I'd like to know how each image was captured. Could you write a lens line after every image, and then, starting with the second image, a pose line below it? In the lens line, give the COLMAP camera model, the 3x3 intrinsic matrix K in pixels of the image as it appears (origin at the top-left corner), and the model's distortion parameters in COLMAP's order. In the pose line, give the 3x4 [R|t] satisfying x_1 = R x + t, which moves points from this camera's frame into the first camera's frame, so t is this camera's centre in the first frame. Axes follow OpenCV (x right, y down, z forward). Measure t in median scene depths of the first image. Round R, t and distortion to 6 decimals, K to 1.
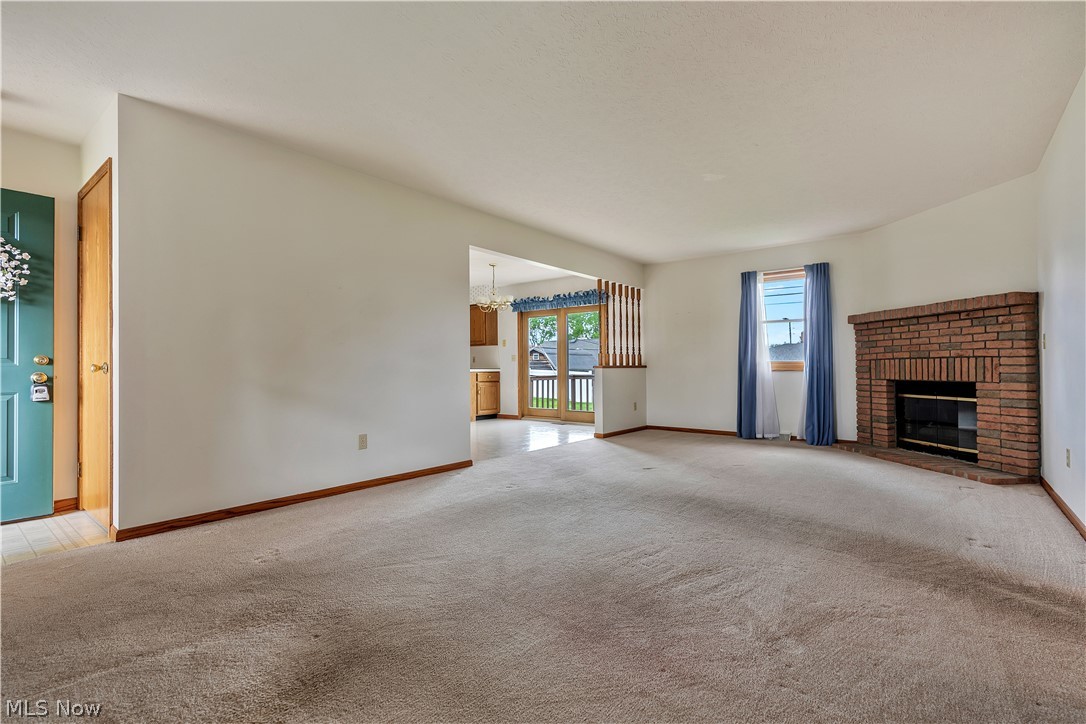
lens RADIAL K [[499.0, 0, 557.2], [0, 499.0, 366.5], [0, 0, 1]] dist [-0.001827, -0.000145]
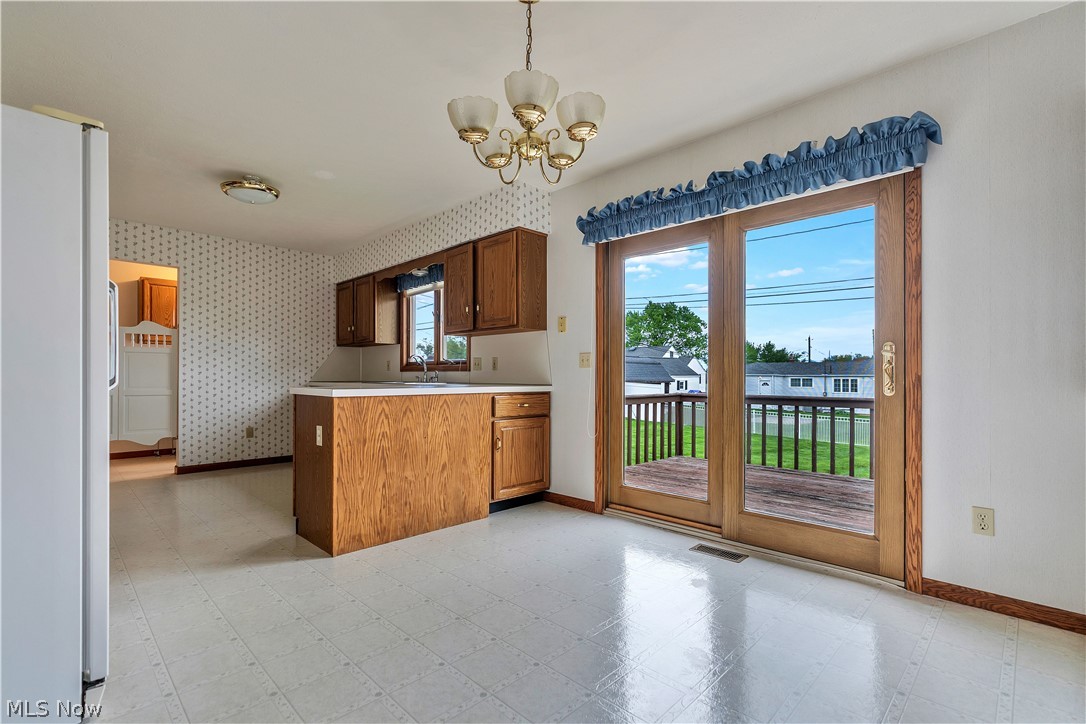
lens RADIAL K [[498.6, 0, 543.1], [0, 498.6, 376.2], [0, 0, 1]] dist [-0.000778, 0.000022]
pose [[0.991434, 0.010038, -0.130221, -0.112069], [-0.010053, 0.999949, 0.000540, -0.005115], [0.130220, 0.000773, 0.991485, 0.977624]]
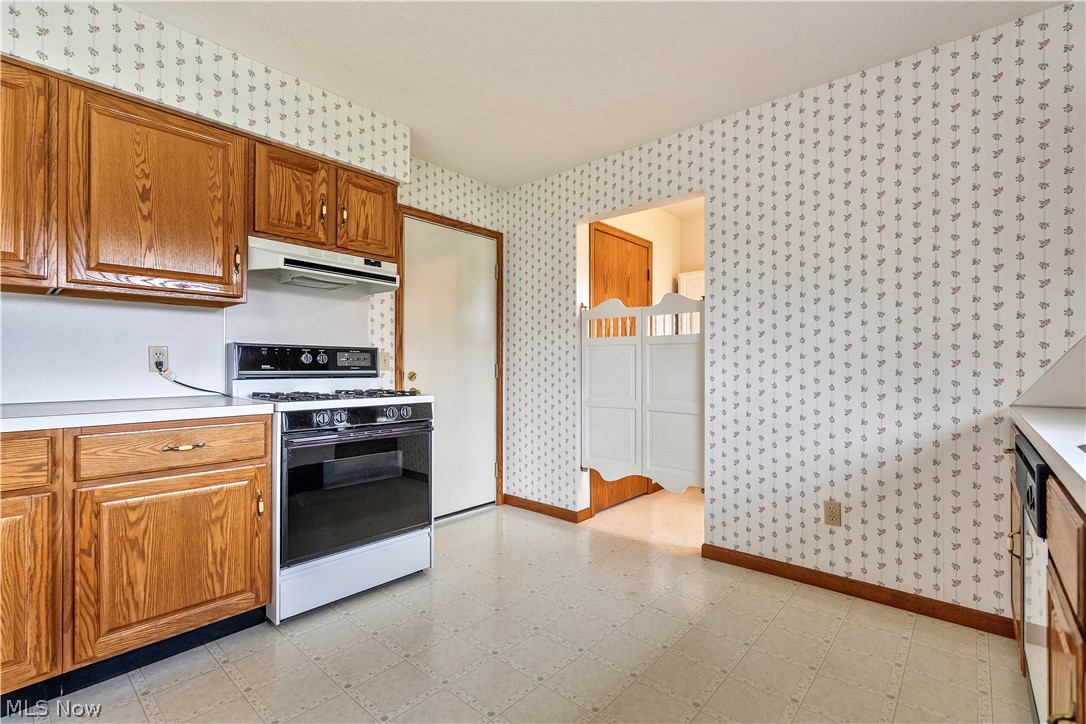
lens RADIAL K [[497.6, 0, 542.2], [0, 497.6, 366.9], [0, 0, 1]] dist [-0.000125, 0.000539]
pose [[-0.066231, 0.008899, -0.997765, -0.373285], [0.000049, 0.999960, 0.008916, -0.019071], [0.997804, 0.000542, -0.066228, 1.673801]]
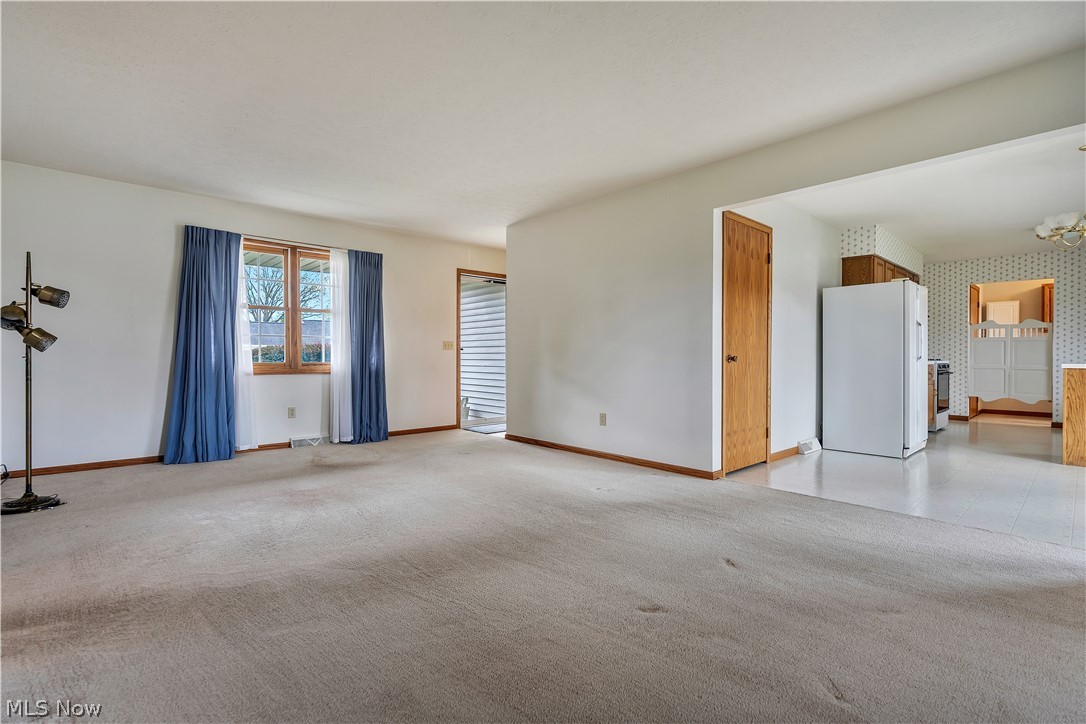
lens RADIAL K [[499.2, 0, 543.0], [0, 499.2, 362.0], [0, 0, 1]] dist [-0.002960, 0.000384]
pose [[-0.175060, 0.014510, -0.984451, 0.586746], [0.002946, 0.999895, 0.014214, -0.006018], [0.984553, -0.000412, -0.175084, 0.740984]]
